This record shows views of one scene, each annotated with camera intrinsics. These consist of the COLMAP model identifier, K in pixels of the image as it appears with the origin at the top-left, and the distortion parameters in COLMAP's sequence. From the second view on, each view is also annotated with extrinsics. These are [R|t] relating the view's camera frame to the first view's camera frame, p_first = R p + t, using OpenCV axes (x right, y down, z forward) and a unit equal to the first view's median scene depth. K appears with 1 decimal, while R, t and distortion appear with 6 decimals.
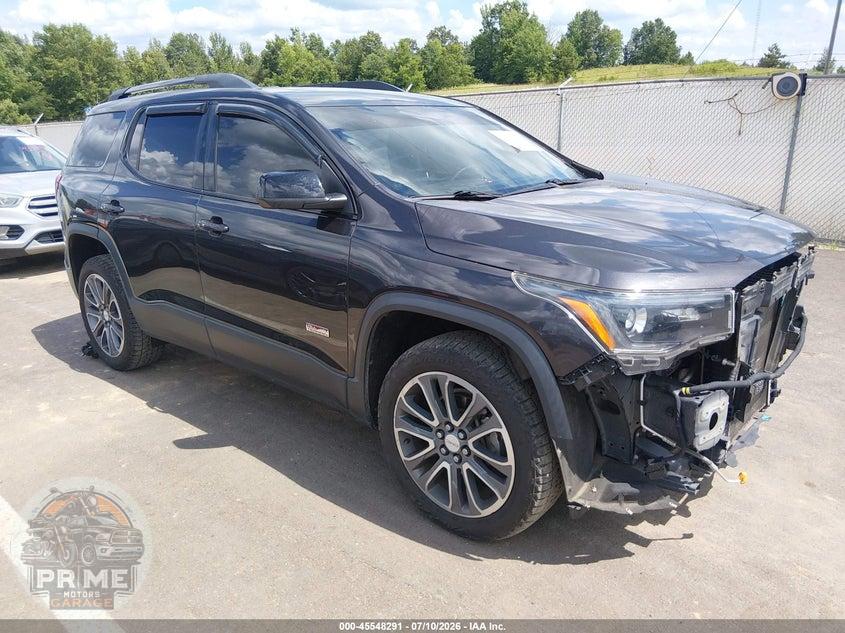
lens RADIAL K [[647.3, 0, 423.4], [0, 647.3, 317.3], [0, 0, 1]] dist [0.071941, -0.116689]
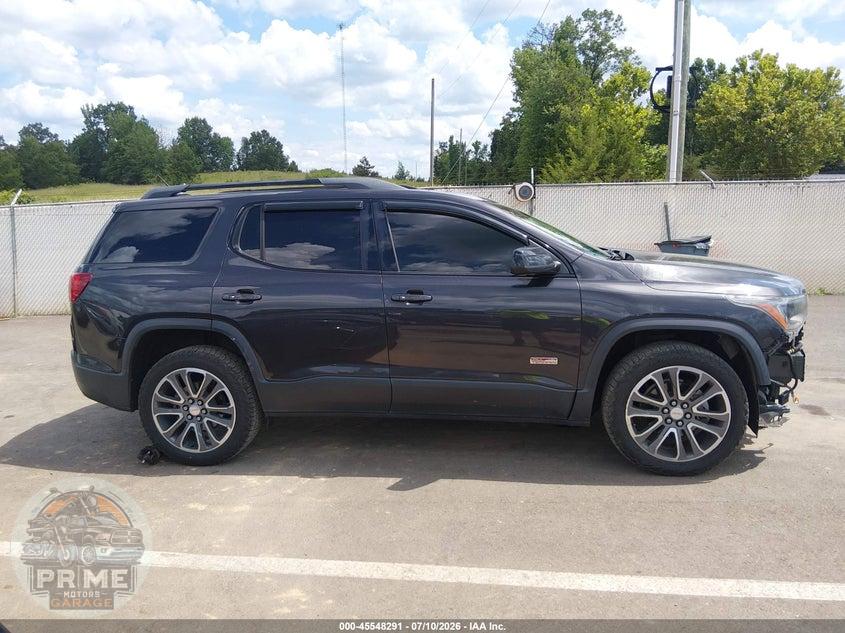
lens RADIAL K [[647.3, 0, 426.9], [0, 647.3, 315.3], [0, 0, 1]] dist [0.071941, -0.116689]
pose [[0.843653, -0.087928, 0.529640, -0.361985], [0.165384, 0.981089, -0.100562, 0.007041], [-0.510781, 0.172433, 0.842241, -0.010241]]
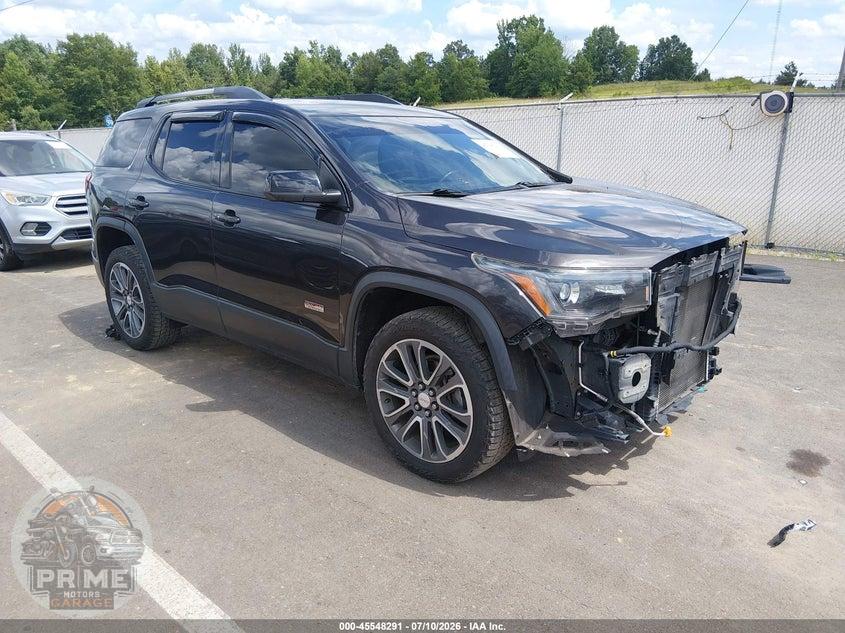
lens RADIAL K [[647.3, 0, 428.8], [0, 647.3, 320.4], [0, 0, 1]] dist [0.071941, -0.116689]
pose [[0.999785, 0.017552, -0.011061, 0.018487], [-0.017698, 0.999756, -0.013215, 0.018691], [0.010827, 0.013408, 0.999851, -0.052527]]
